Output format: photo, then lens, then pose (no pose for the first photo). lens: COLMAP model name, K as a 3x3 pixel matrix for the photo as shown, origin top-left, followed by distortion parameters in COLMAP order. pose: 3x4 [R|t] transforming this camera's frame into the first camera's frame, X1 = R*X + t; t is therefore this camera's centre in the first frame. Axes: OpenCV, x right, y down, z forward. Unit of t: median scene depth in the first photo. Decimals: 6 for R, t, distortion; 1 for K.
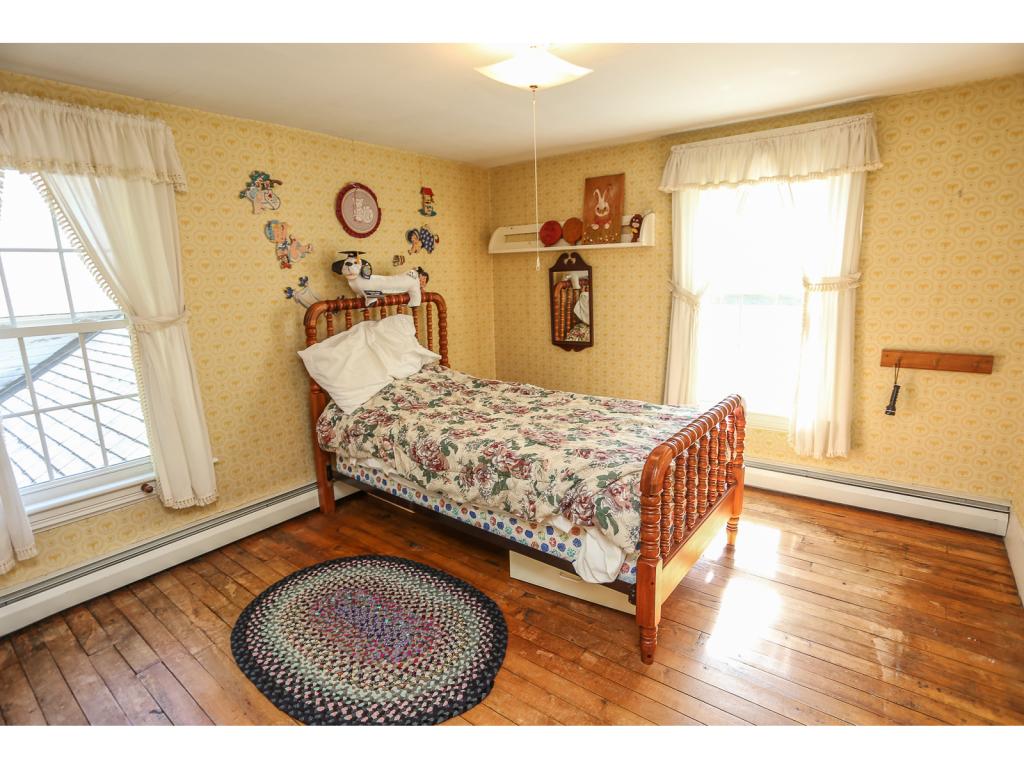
lens RADIAL K [[504.9, 0, 523.2], [0, 504.9, 384.4], [0, 0, 1]] dist [-0.049871, 0.018112]
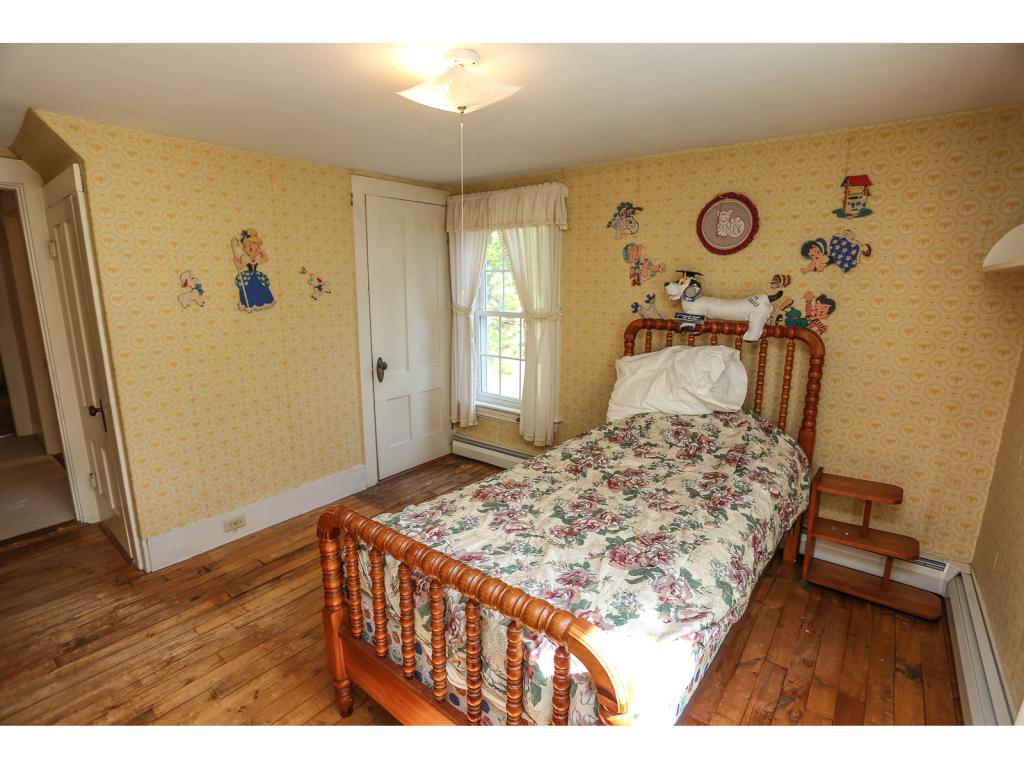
lens RADIAL K [[504.9, 0, 520.9], [0, 504.9, 387.2], [0, 0, 1]] dist [-0.049871, 0.018112]
pose [[-0.003450, 0.232718, -0.972538, 0.663911], [-0.229135, 0.946485, 0.227297, -0.213615], [0.973389, 0.223626, 0.050058, 0.741906]]
